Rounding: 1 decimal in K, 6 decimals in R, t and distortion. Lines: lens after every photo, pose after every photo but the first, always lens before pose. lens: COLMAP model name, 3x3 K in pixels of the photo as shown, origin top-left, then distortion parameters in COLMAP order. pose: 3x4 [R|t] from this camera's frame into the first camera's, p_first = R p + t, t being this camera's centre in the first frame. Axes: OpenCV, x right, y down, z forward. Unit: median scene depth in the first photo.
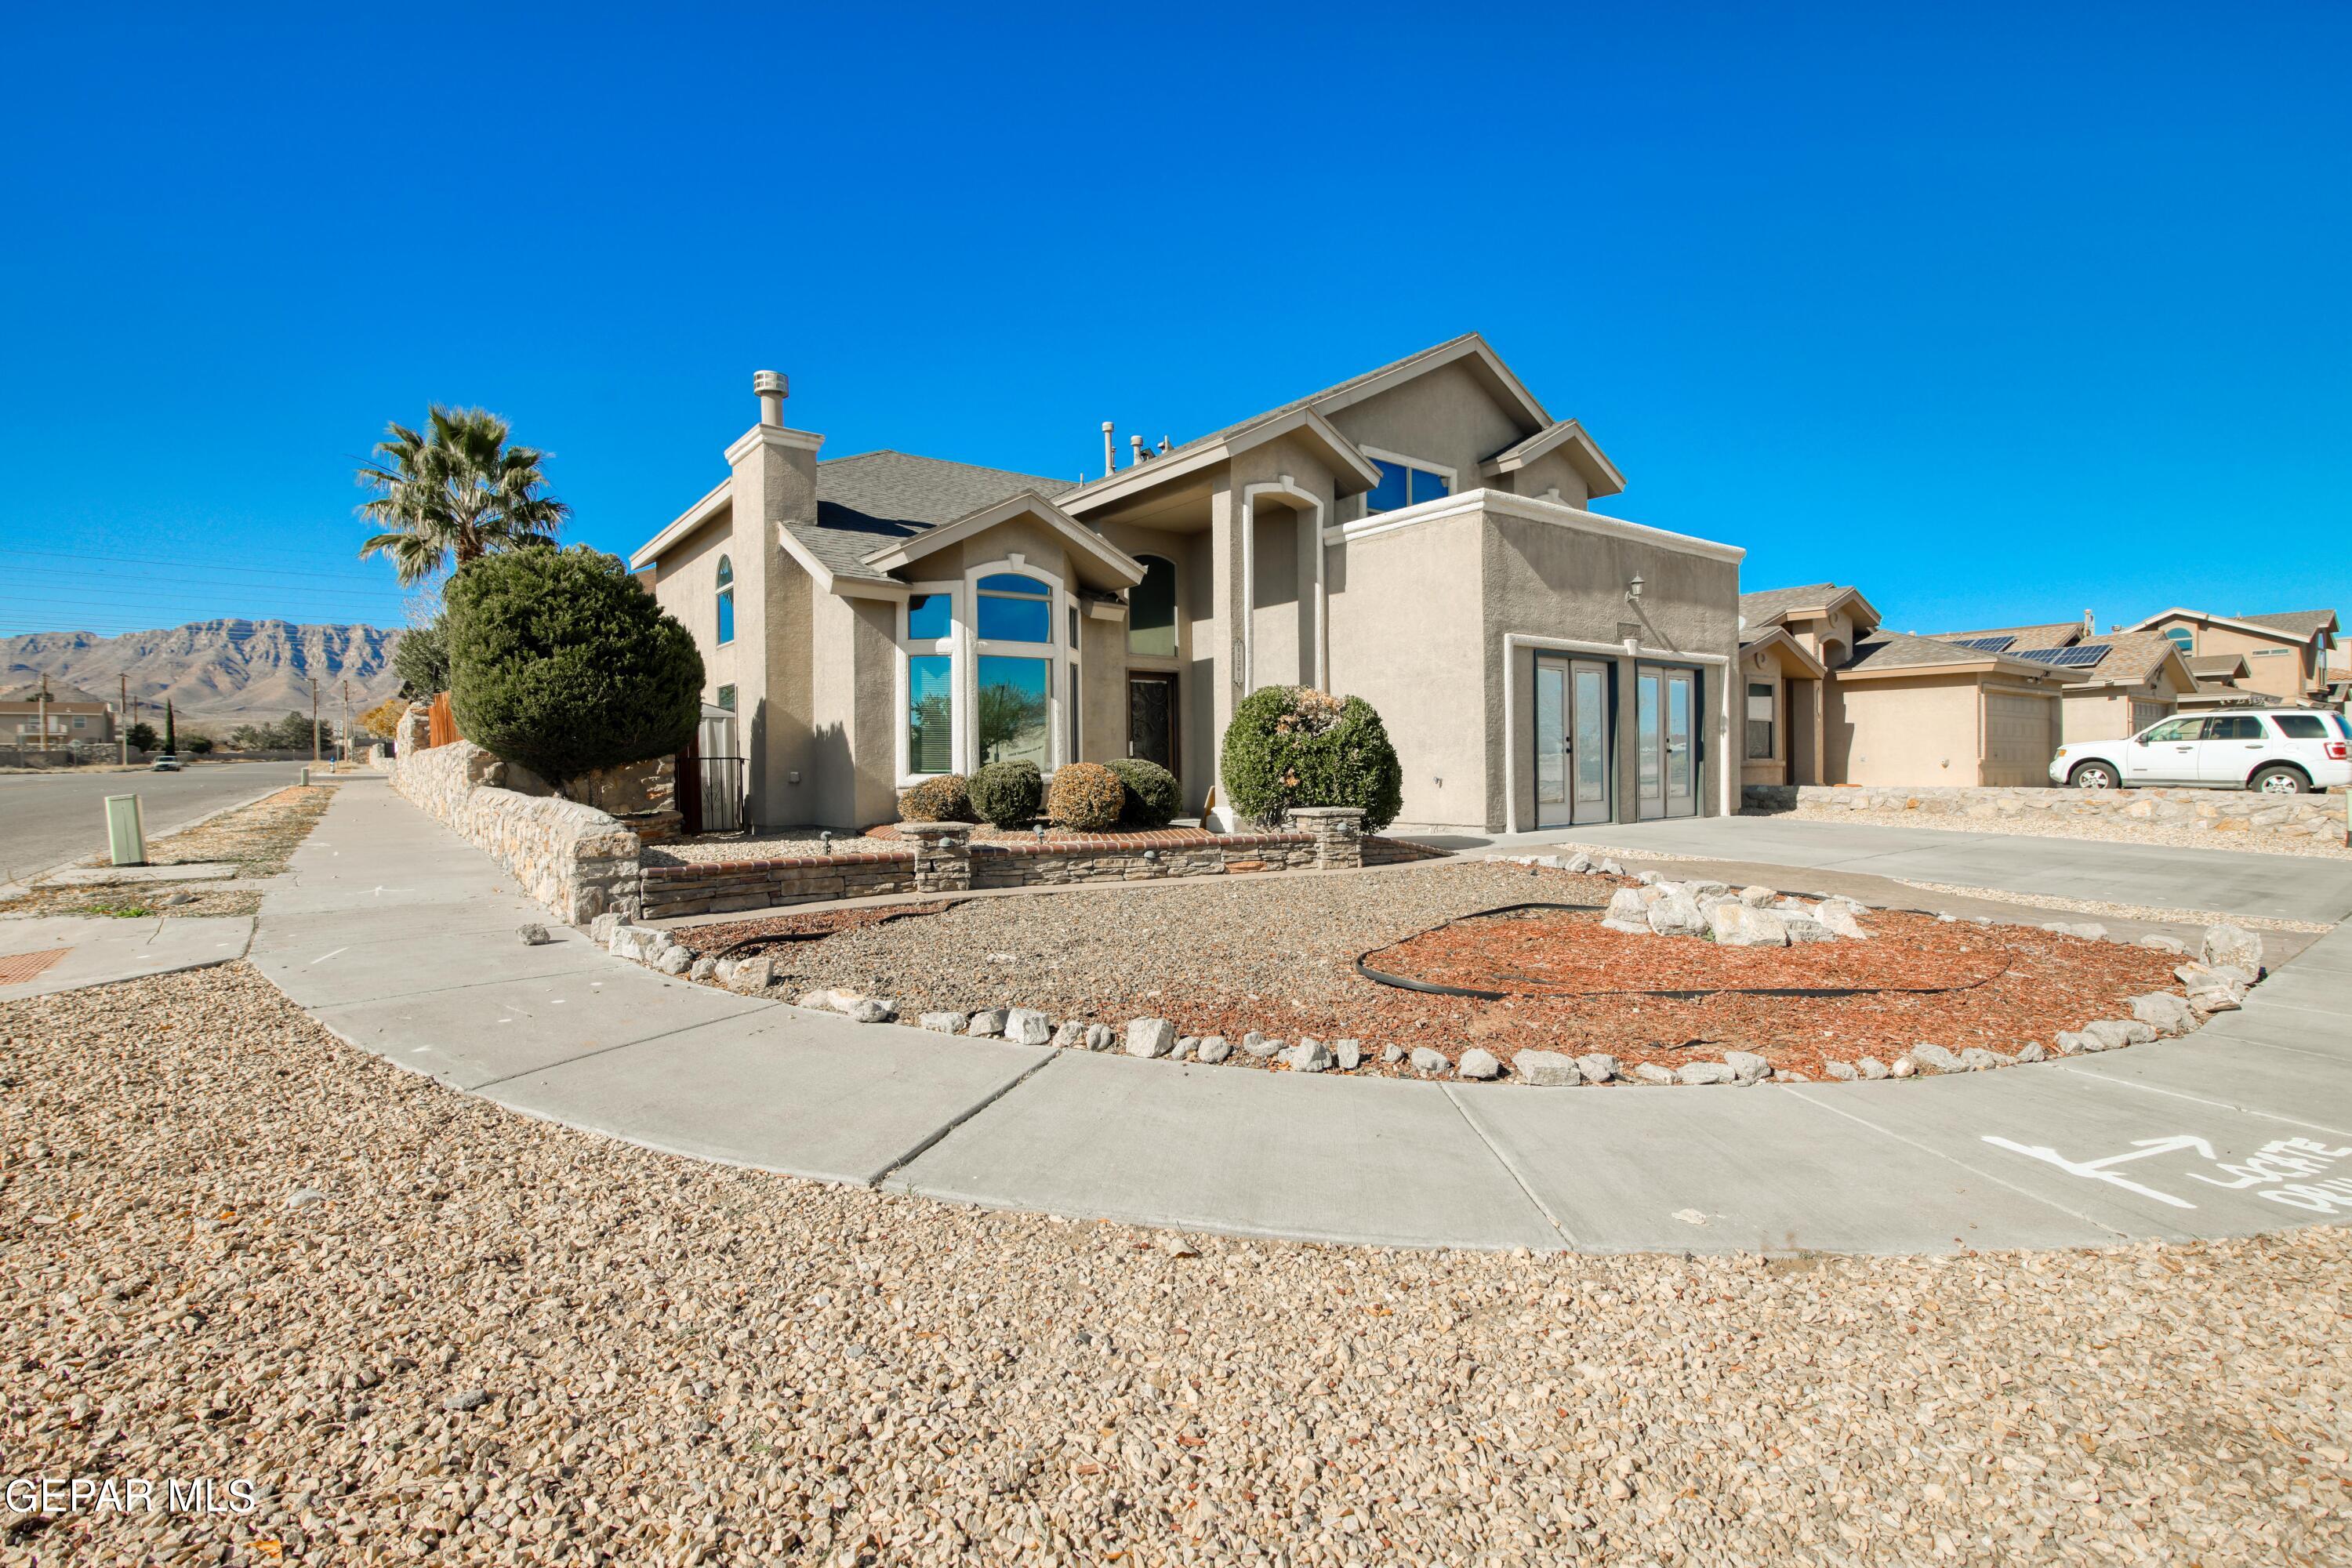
lens RADIAL K [[1084.4, 0, 1190.2], [0, 1084.4, 764.2], [0, 0, 1]] dist [-0.023647, 0.001964]
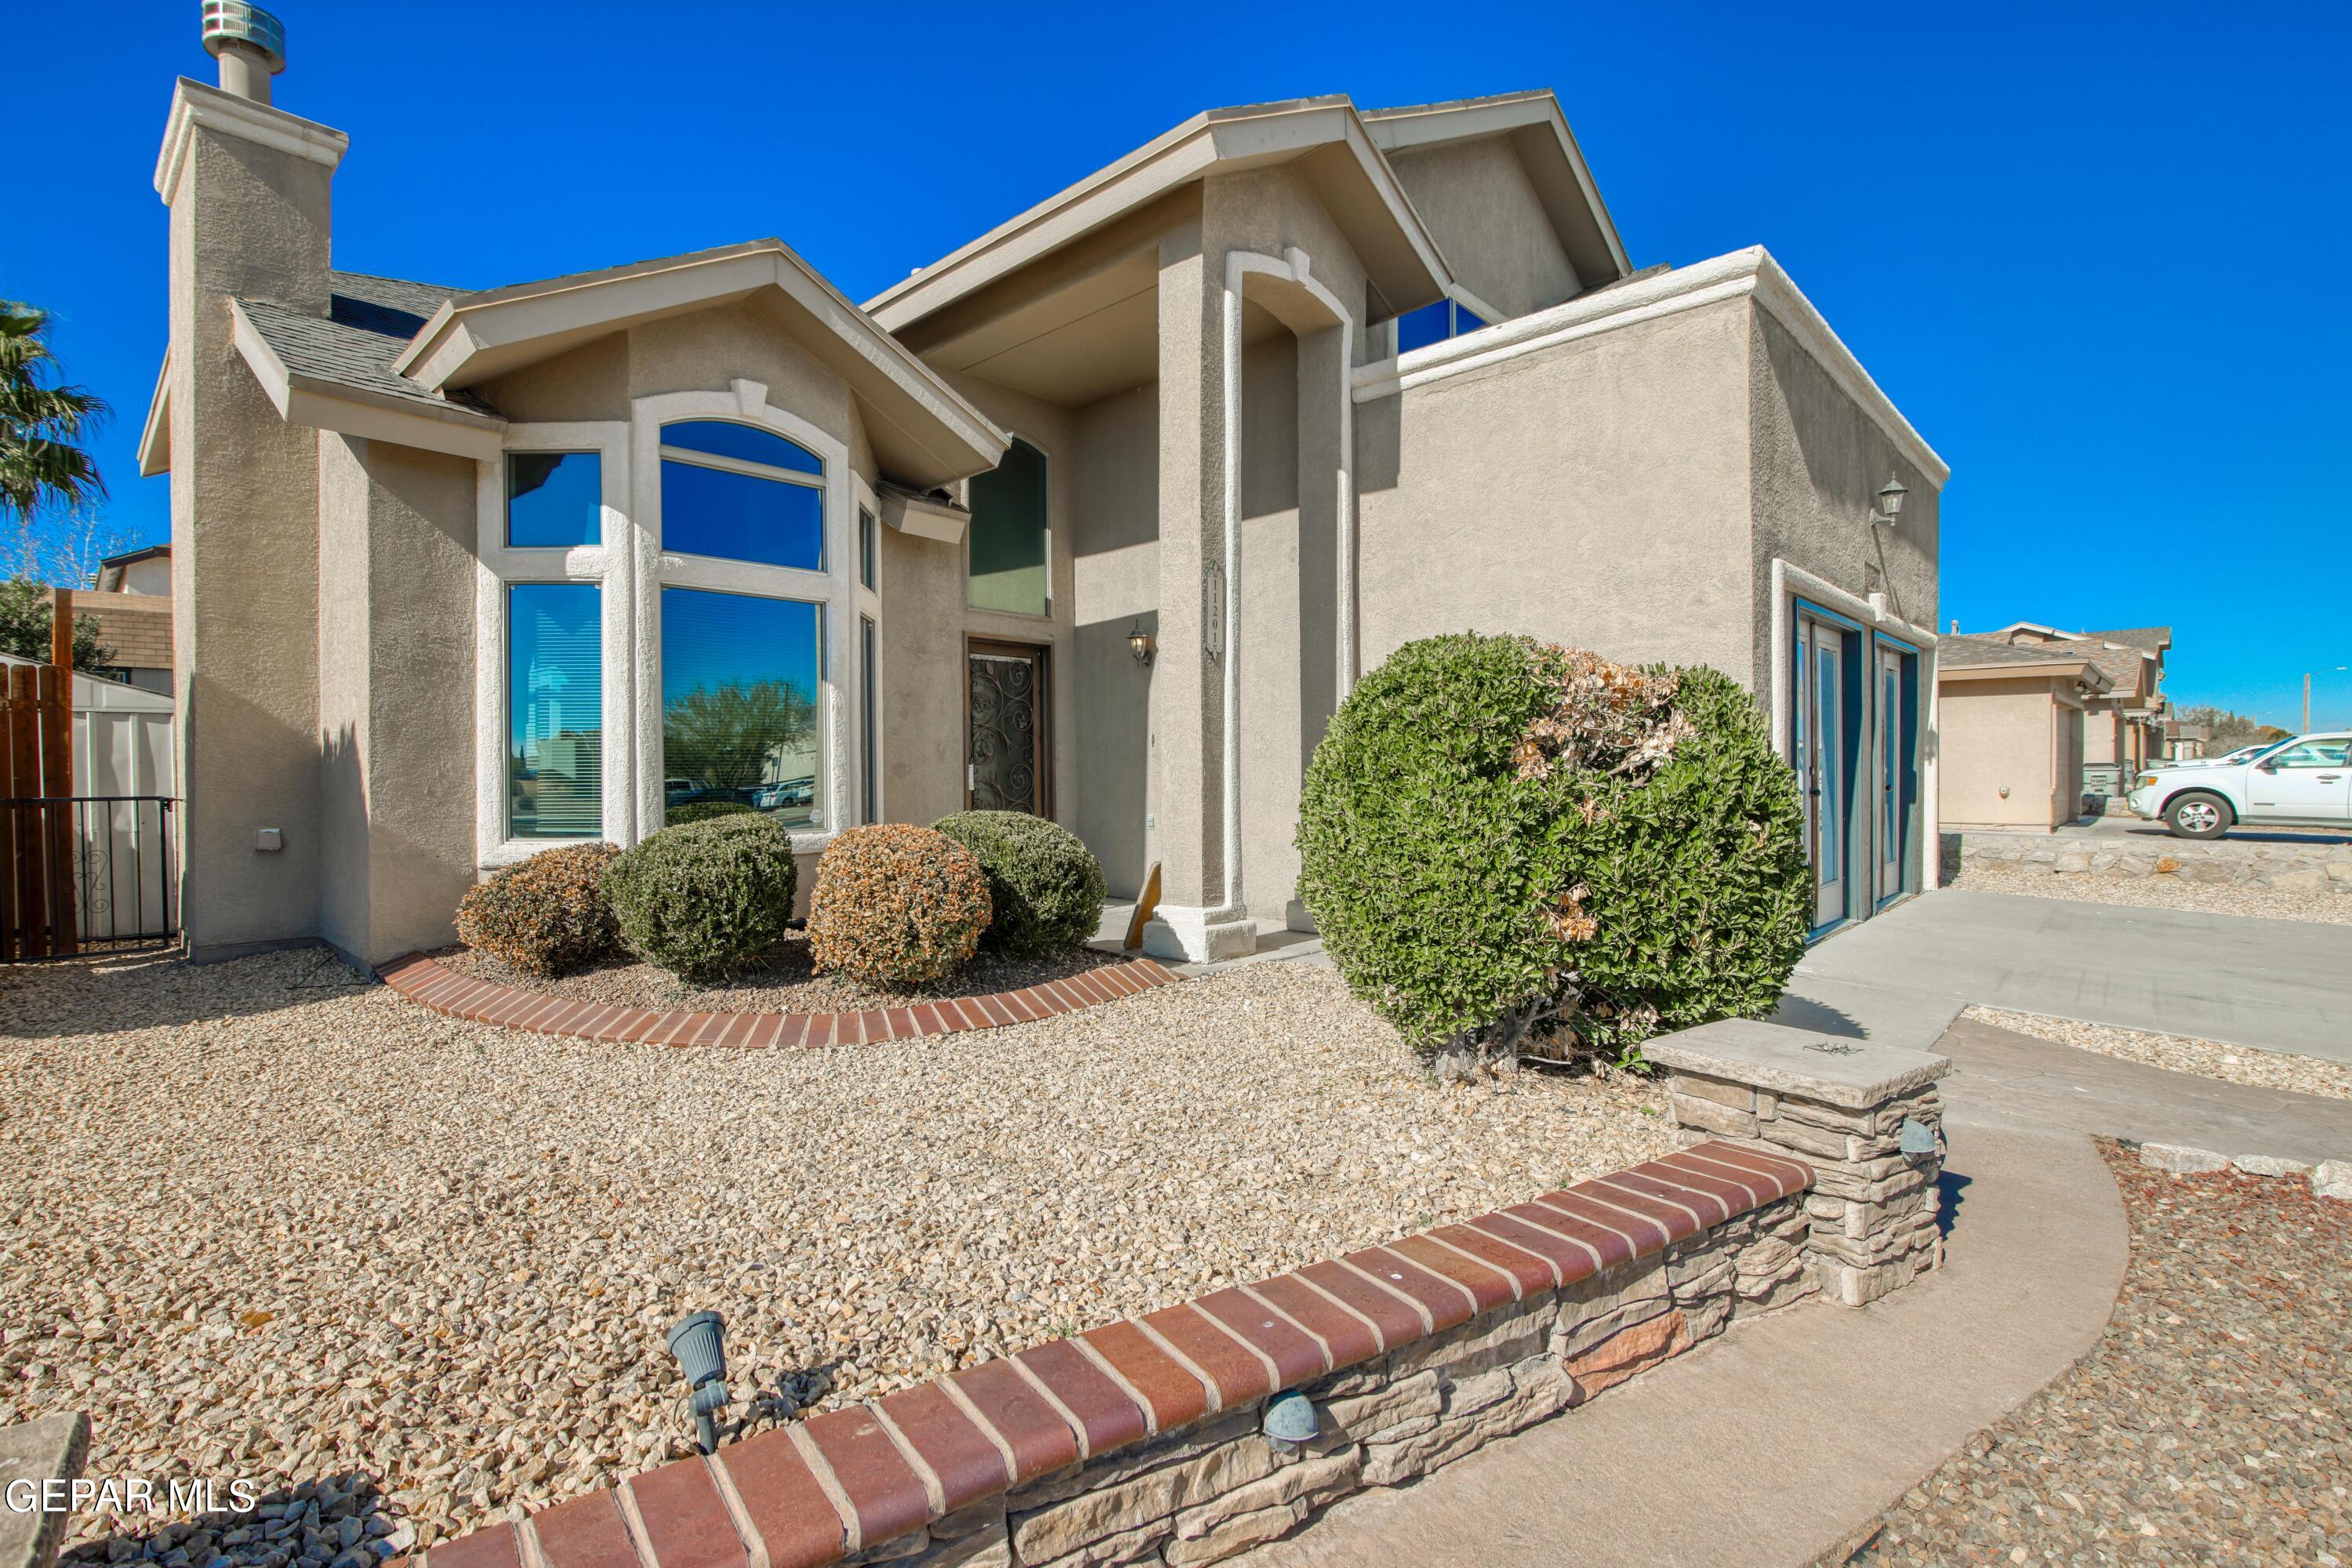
lens RADIAL K [[1084.4, 0, 1113.3], [0, 1084.4, 778.0], [0, 0, 1]] dist [-0.023647, 0.001964]
pose [[0.992314, 0.004705, 0.123659, -0.058043], [-0.005441, 0.999969, 0.005617, -0.020522], [-0.123629, -0.006247, 0.992309, 0.502161]]
